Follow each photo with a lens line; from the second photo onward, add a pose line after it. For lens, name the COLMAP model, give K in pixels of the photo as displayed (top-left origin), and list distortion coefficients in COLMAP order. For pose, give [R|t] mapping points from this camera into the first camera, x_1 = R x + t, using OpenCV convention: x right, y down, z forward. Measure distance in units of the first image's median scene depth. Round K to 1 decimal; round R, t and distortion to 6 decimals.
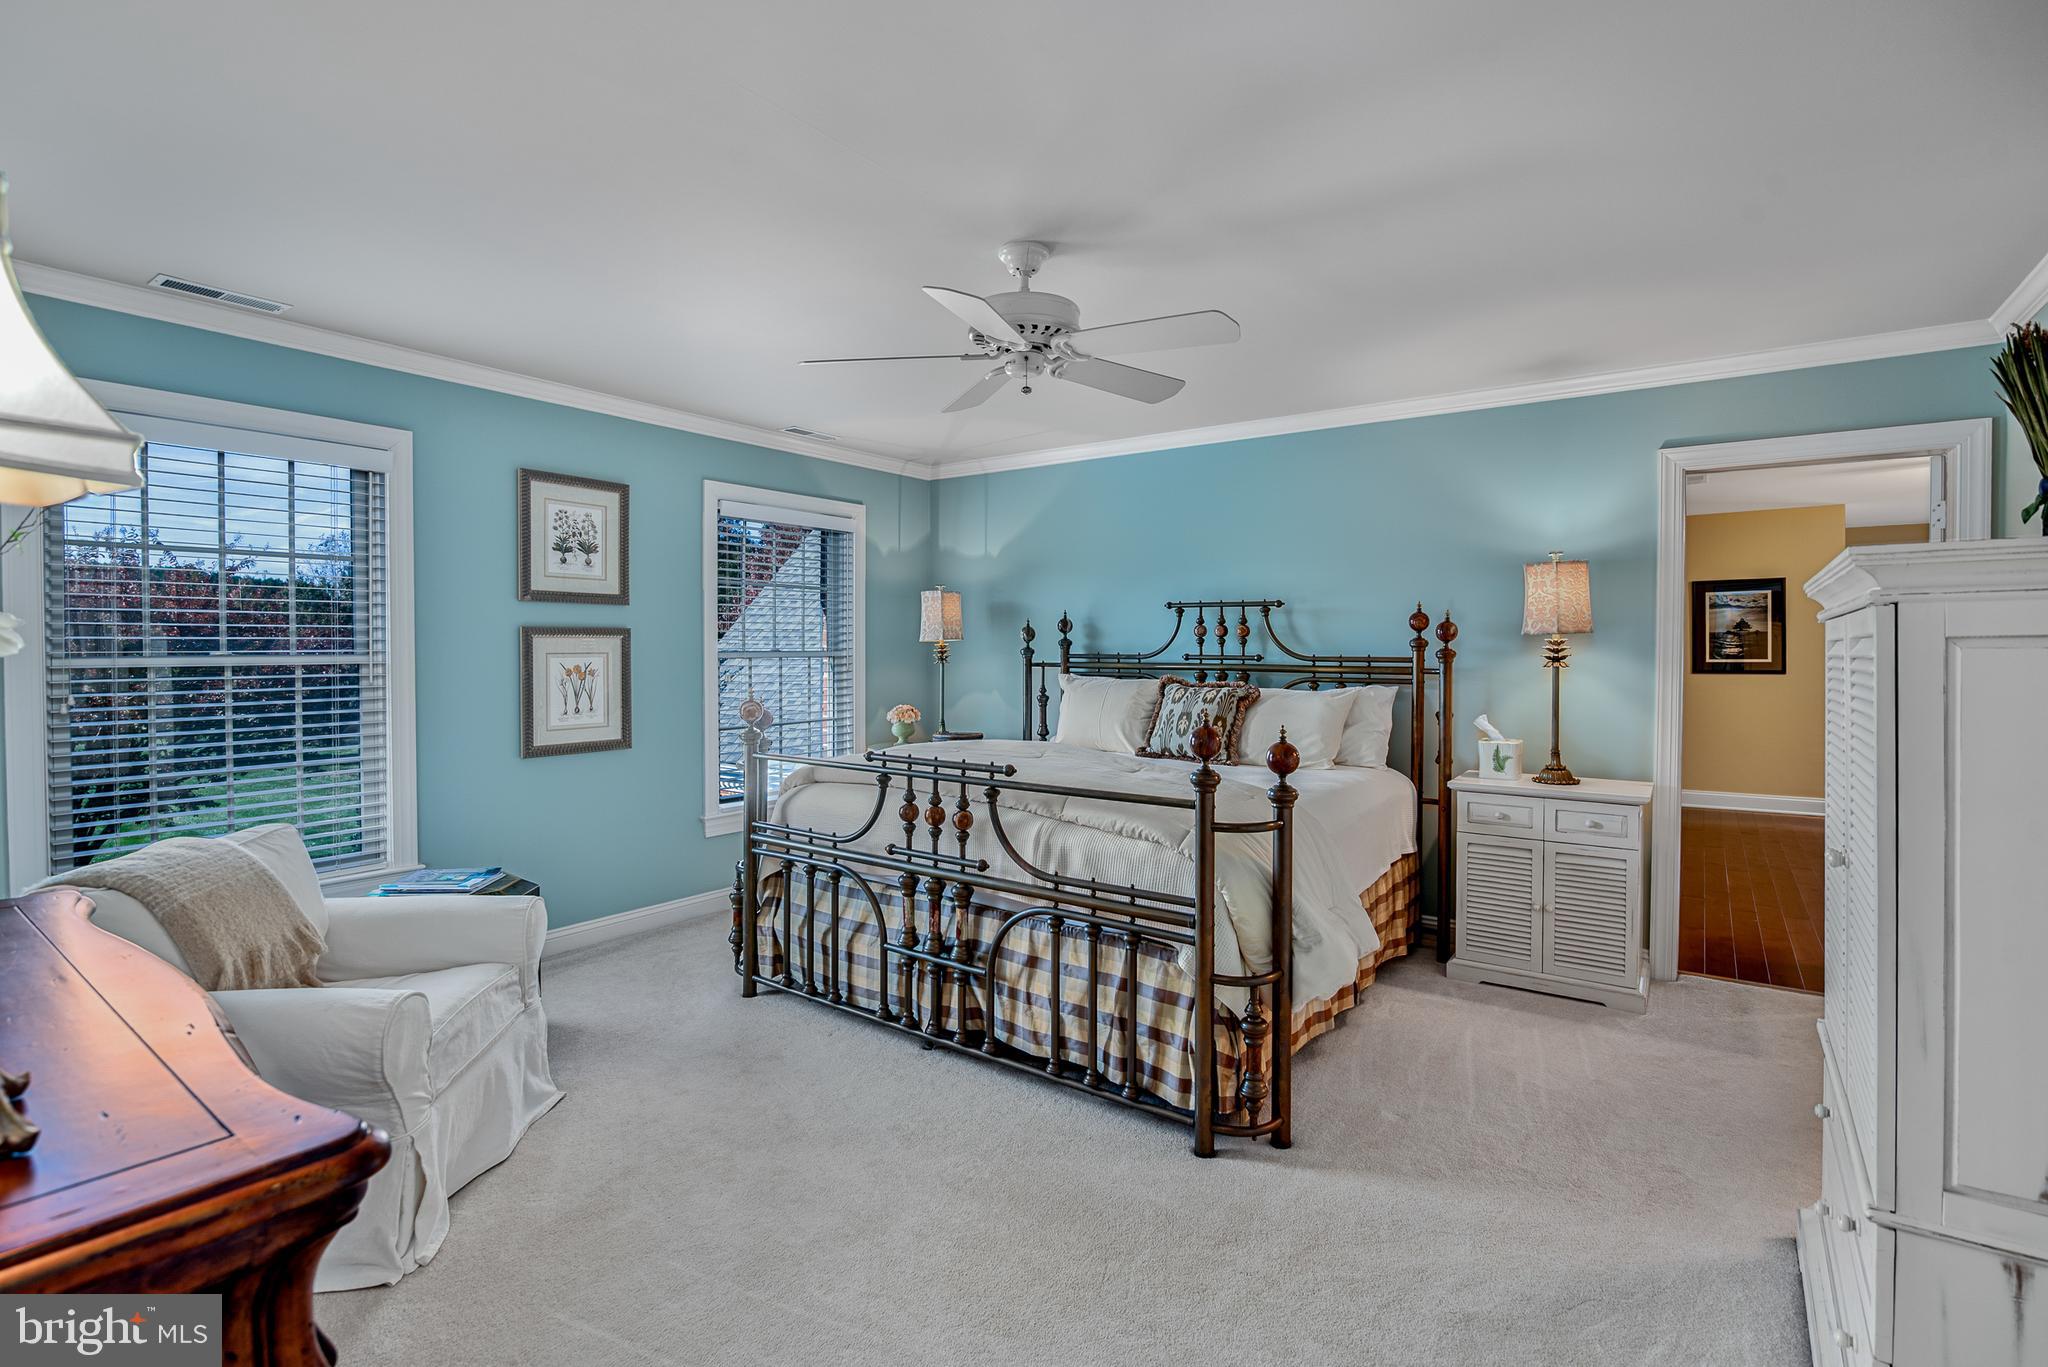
lens RADIAL K [[984.1, 0, 1027.4], [0, 984.1, 675.7], [0, 0, 1]] dist [-0.016574, -0.001736]
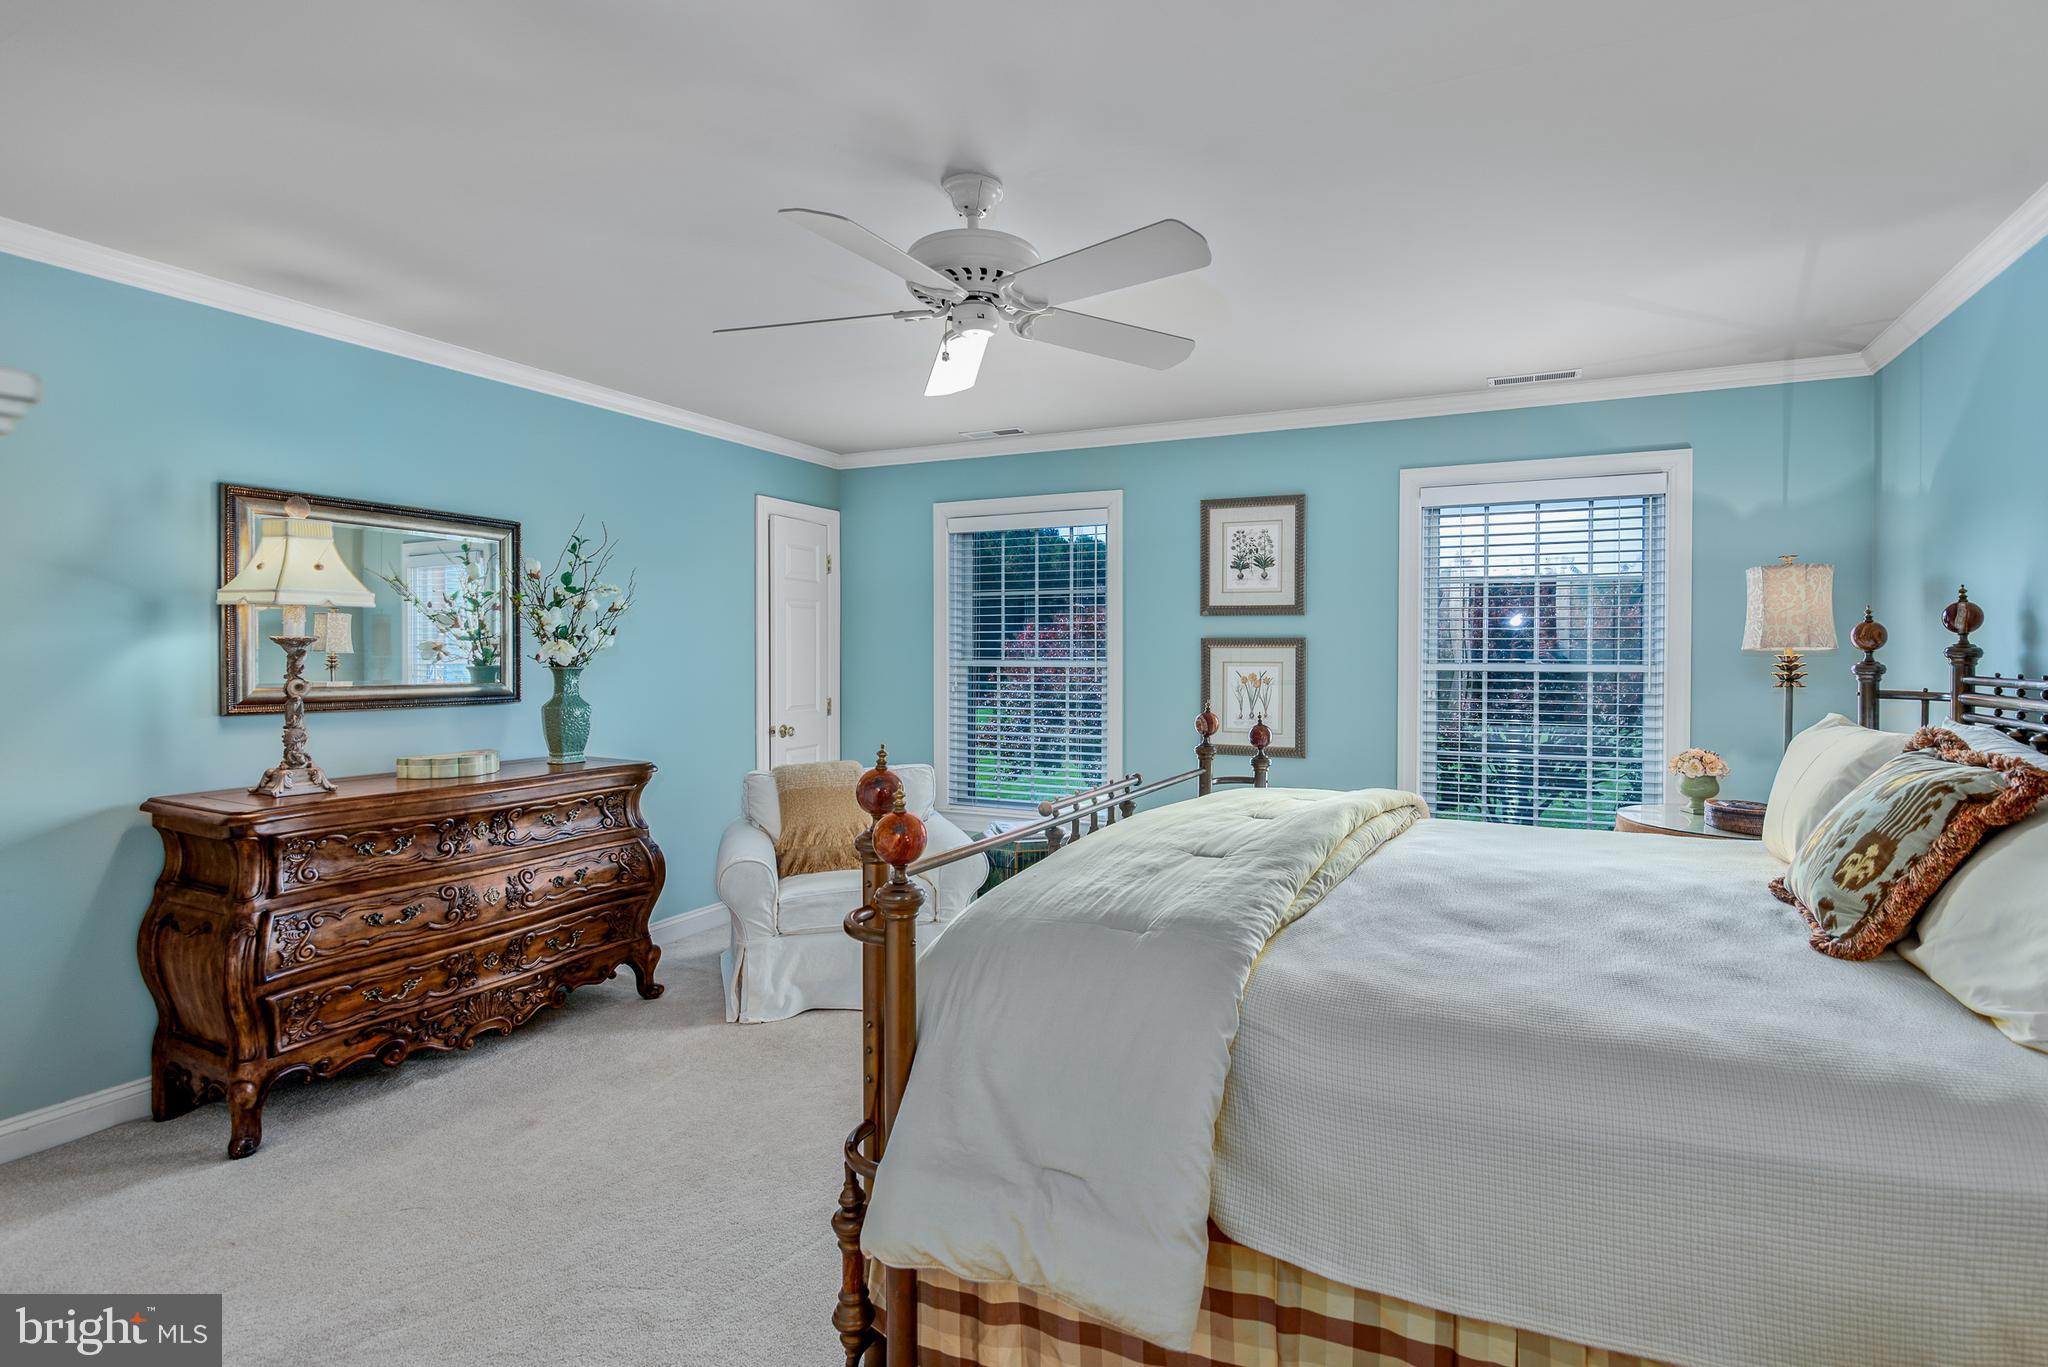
lens RADIAL K [[948.3, 0, 1029.0], [0, 948.3, 667.8], [0, 0, 1]] dist [-0.021168, 0.000912]
pose [[0.172077, 0.016320, -0.984948, 0.512941], [-0.031758, 0.999435, 0.011012, -0.020628], [0.984571, 0.029385, 0.172498, 0.582628]]
